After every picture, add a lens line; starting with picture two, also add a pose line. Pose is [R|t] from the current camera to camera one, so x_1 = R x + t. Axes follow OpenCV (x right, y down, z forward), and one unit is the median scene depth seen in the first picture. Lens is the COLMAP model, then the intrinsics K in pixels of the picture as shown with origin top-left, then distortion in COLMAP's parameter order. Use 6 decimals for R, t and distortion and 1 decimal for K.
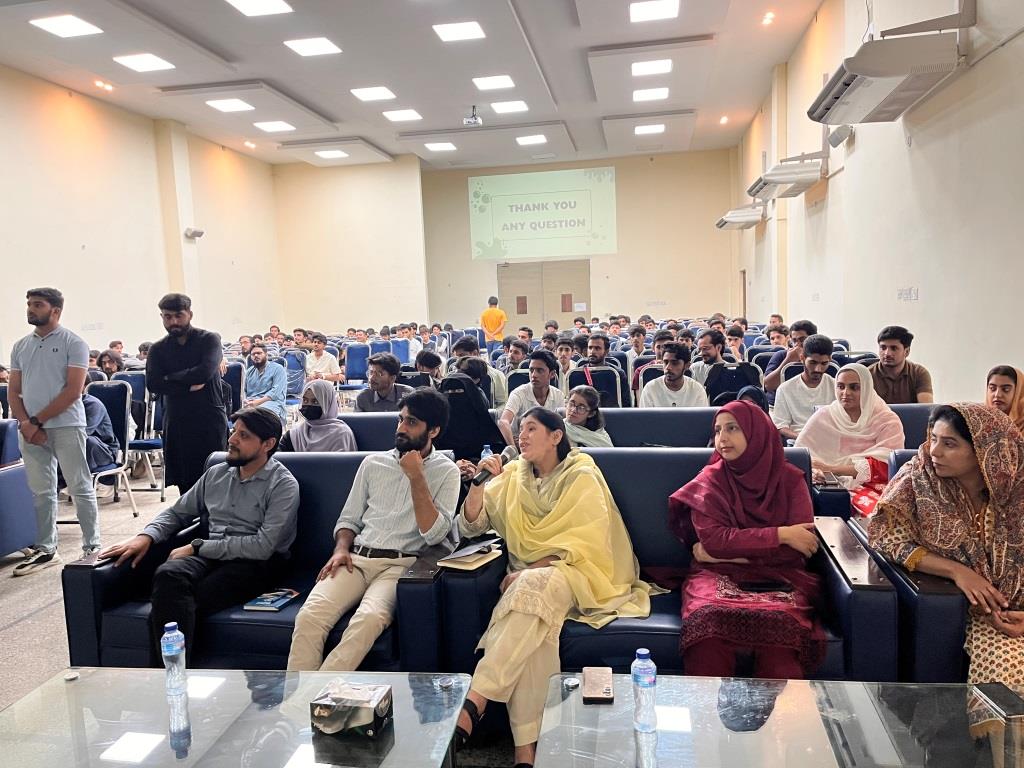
lens RADIAL K [[769.5, 0, 555.9], [0, 769.5, 383.9], [0, 0, 1]] dist [0.130413, -0.100623]
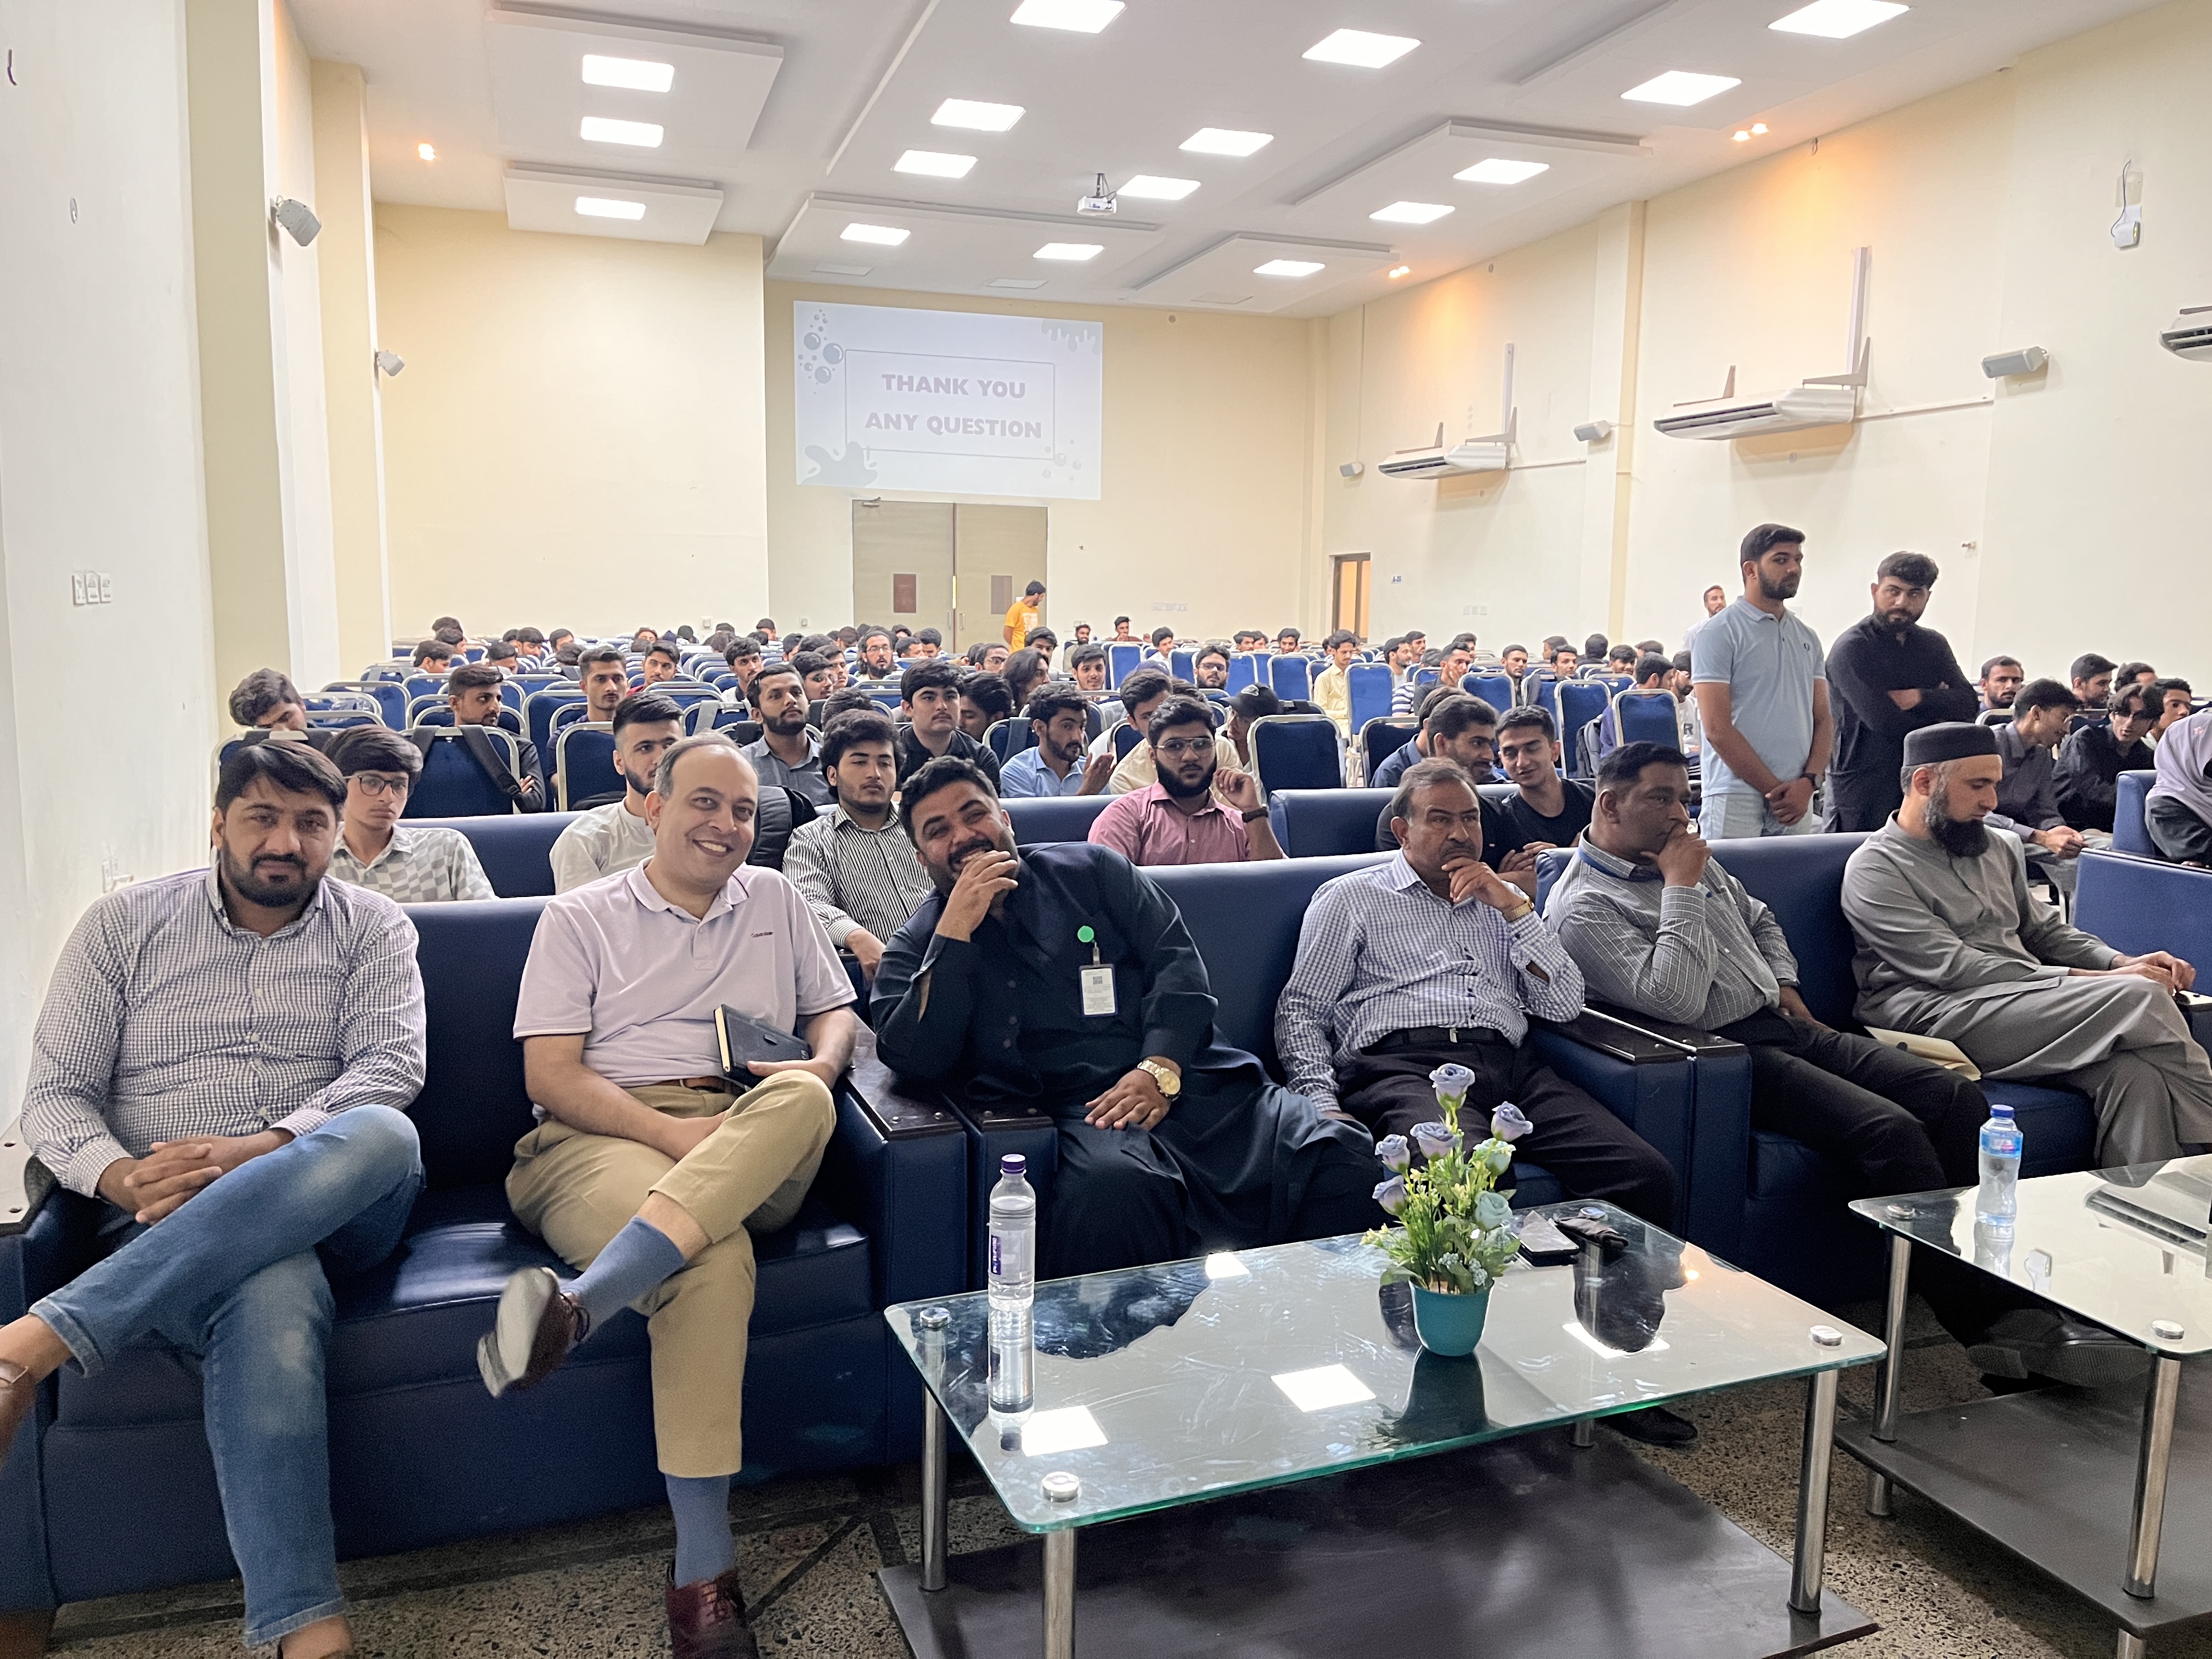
lens RADIAL K [[1637.4, 0, 1173.4], [0, 1637.4, 834.1], [0, 0, 1]] dist [0.085174, -0.097614]
pose [[0.895431, -0.001631, 0.445198, -0.345685], [-0.011213, 0.999593, 0.026215, 0.015593], [-0.445060, -0.028466, 0.895048, 0.035859]]
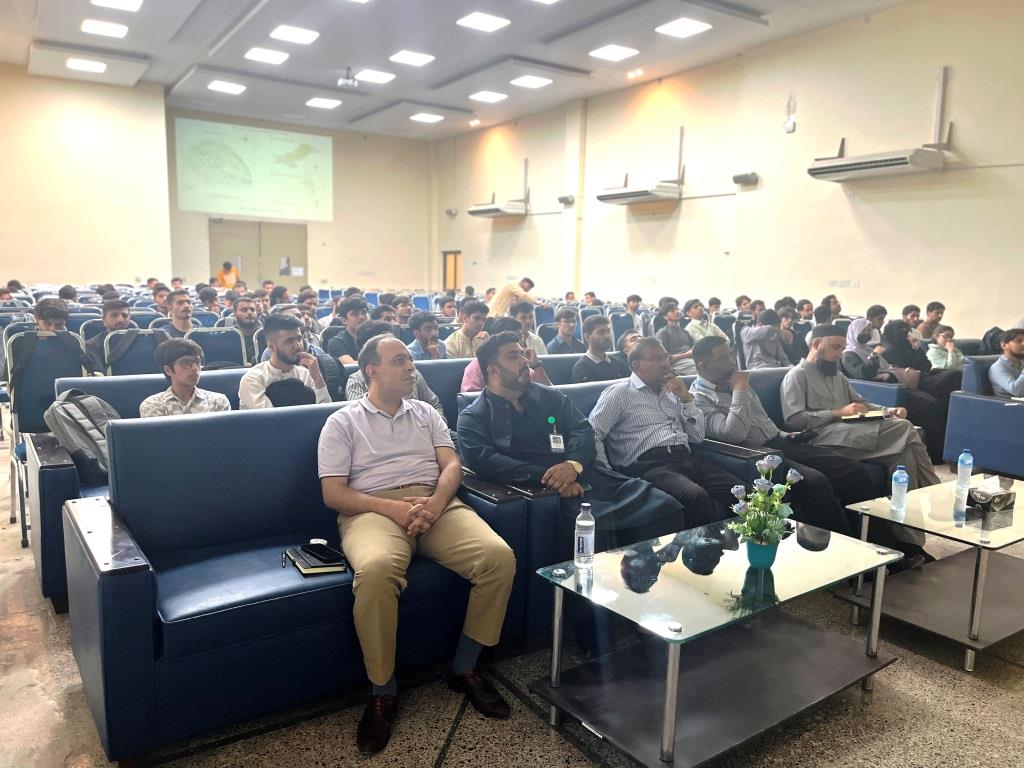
lens RADIAL K [[758.0, 0, 543.2], [0, 758.0, 386.1], [0, 0, 1]] dist [0.085174, -0.097614]
pose [[0.737231, -0.033412, 0.674814, -0.405111], [0.014685, 0.999333, 0.033437, 0.017430], [-0.675481, -0.014741, 0.737230, 0.061997]]
